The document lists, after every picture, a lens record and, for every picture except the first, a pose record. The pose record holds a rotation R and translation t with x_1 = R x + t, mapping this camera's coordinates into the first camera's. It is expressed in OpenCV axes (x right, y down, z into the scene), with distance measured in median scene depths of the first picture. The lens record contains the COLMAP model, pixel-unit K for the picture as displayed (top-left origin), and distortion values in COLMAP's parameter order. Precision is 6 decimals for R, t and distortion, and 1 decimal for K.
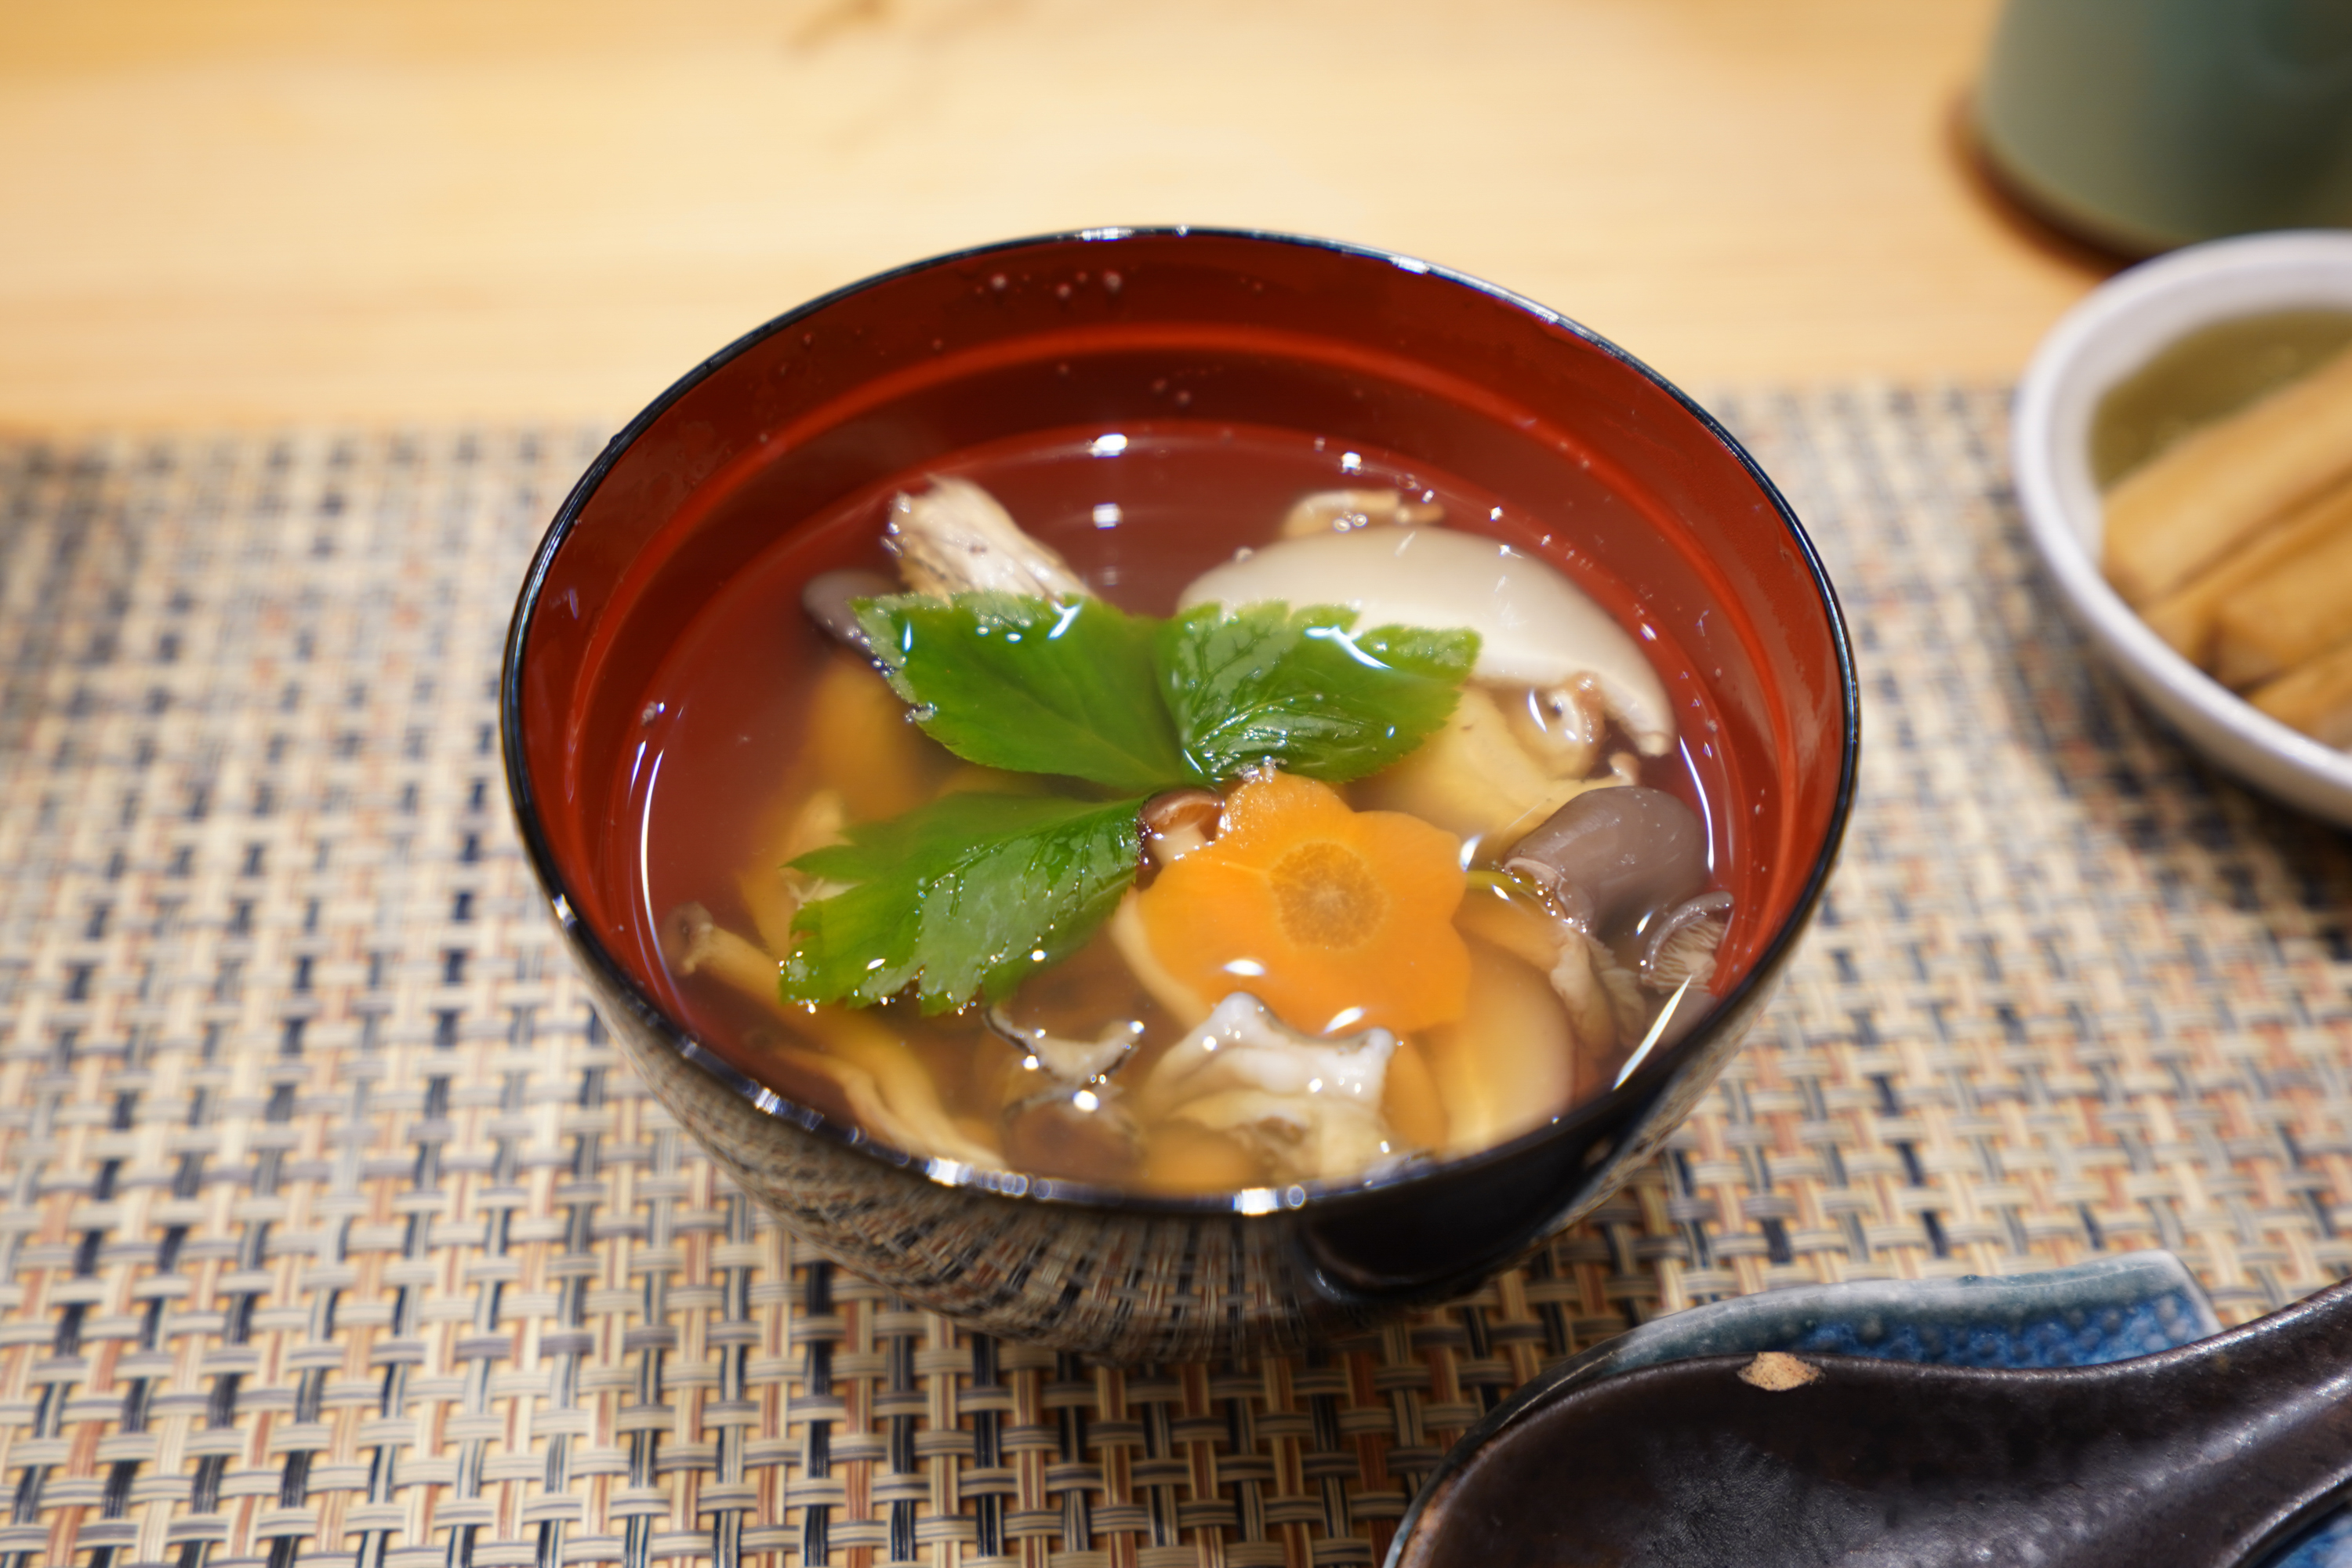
lens RADIAL K [[2442.4, 0, 1174.1], [0, 2442.4, 786.1], [0, 0, 1]] dist [0.027711, 0.000000]
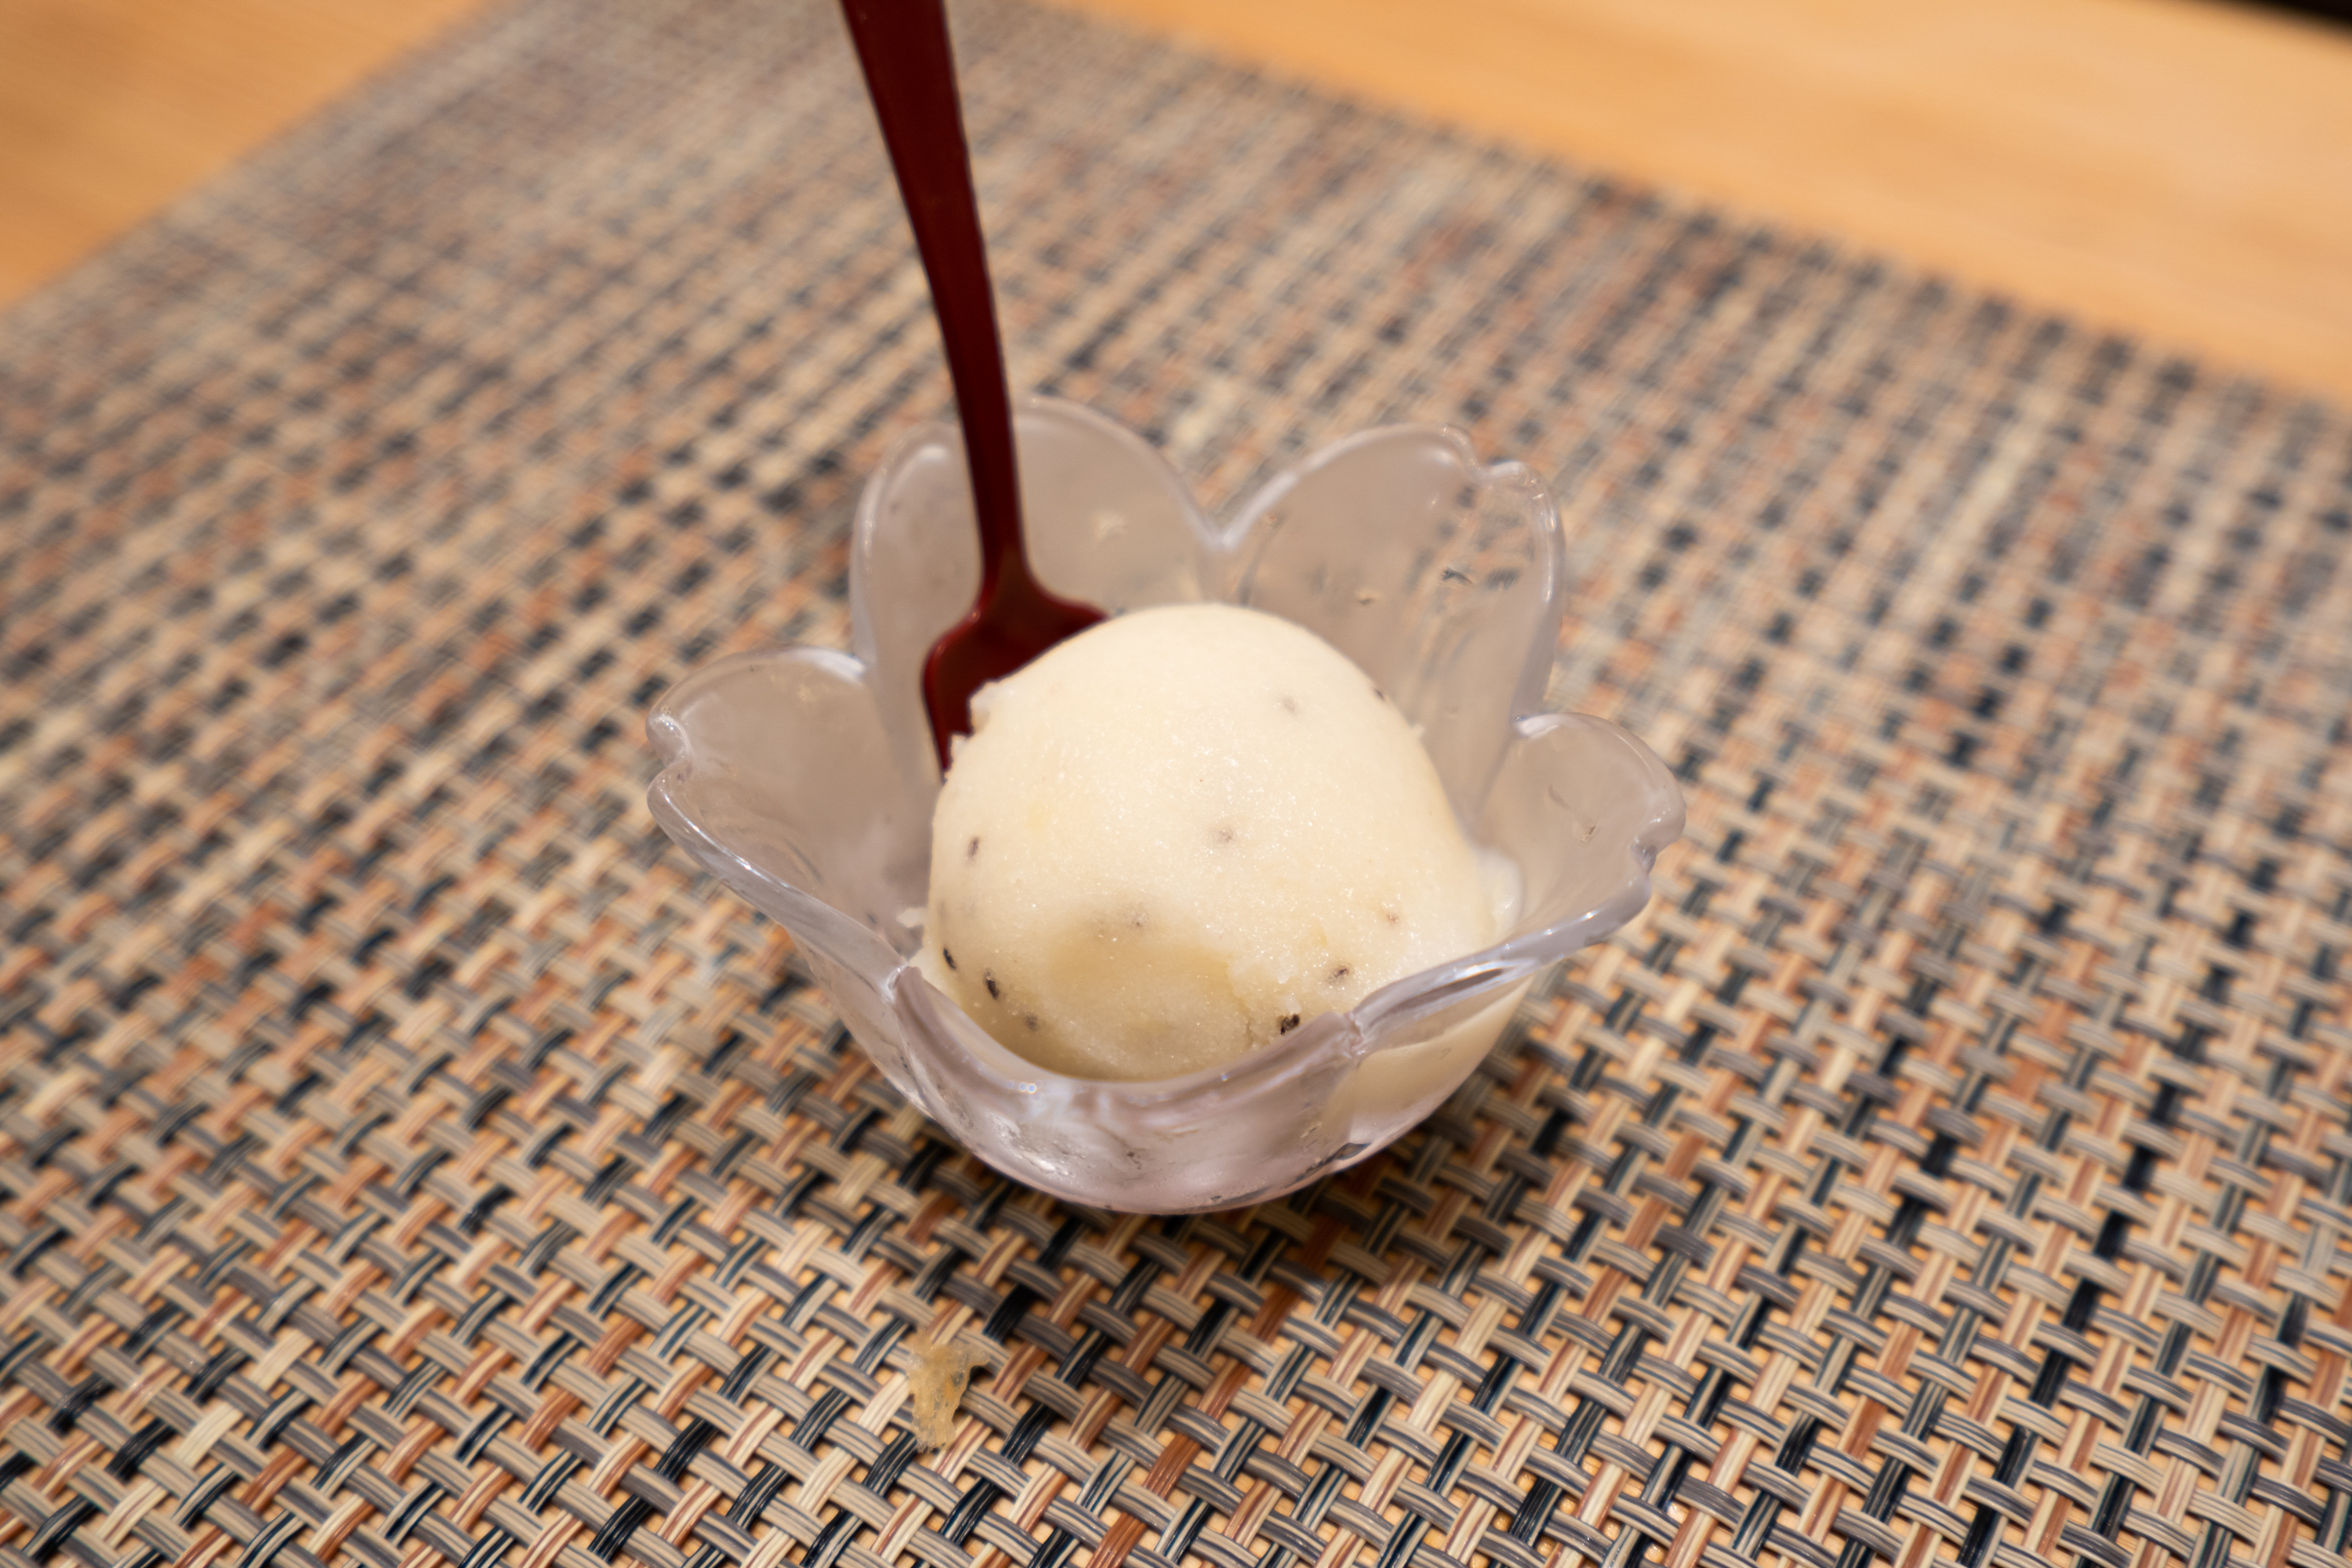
lens RADIAL K [[2442.4, 0, 1179.8], [0, 2442.4, 775.9], [0, 0, 1]] dist [0.027711, 0.000000]
pose [[0.804057, 0.414211, -0.426524, 0.327380], [-0.431304, 0.900137, 0.061083, 0.116390], [0.409231, 0.134847, 0.902411, 0.032309]]
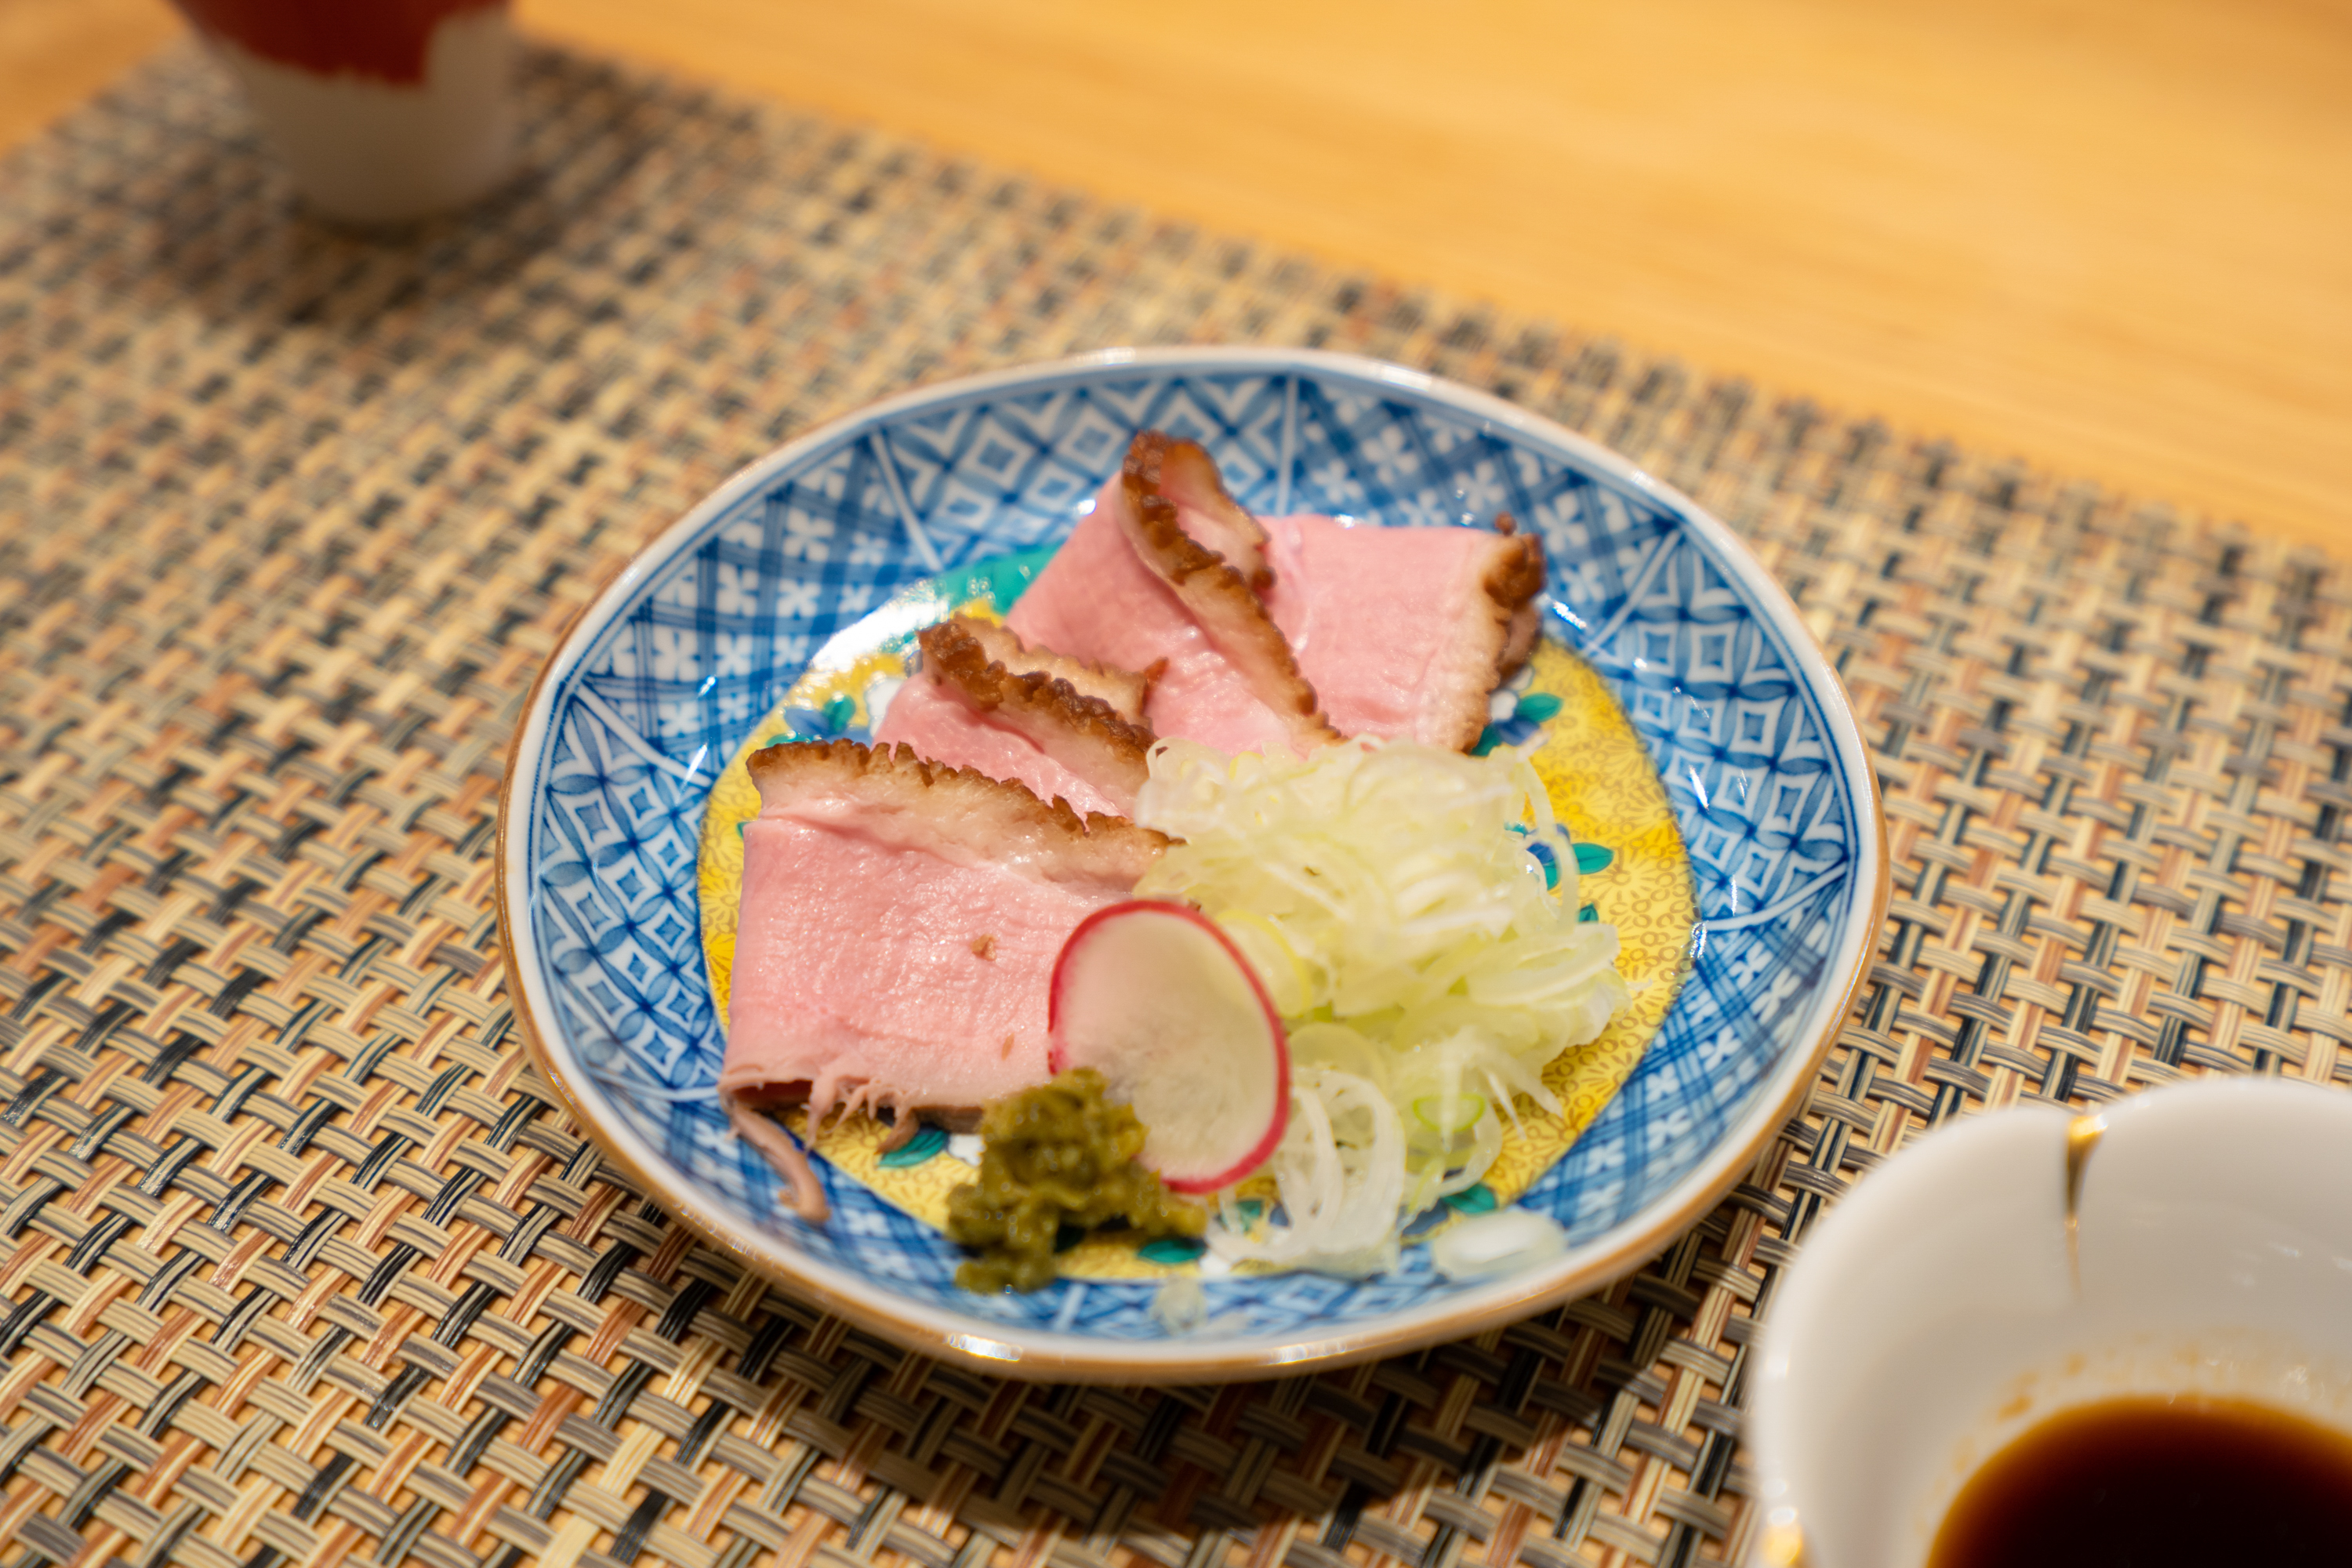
lens RADIAL K [[2442.4, 0, 1166.1], [0, 2442.4, 792.6], [0, 0, 1]] dist [0.027711, 0.000000]
pose [[0.855825, 0.366648, -0.364874, 0.253766], [-0.379497, 0.924381, 0.038753, 0.024147], [0.351492, 0.105302, 0.930250, 0.180636]]
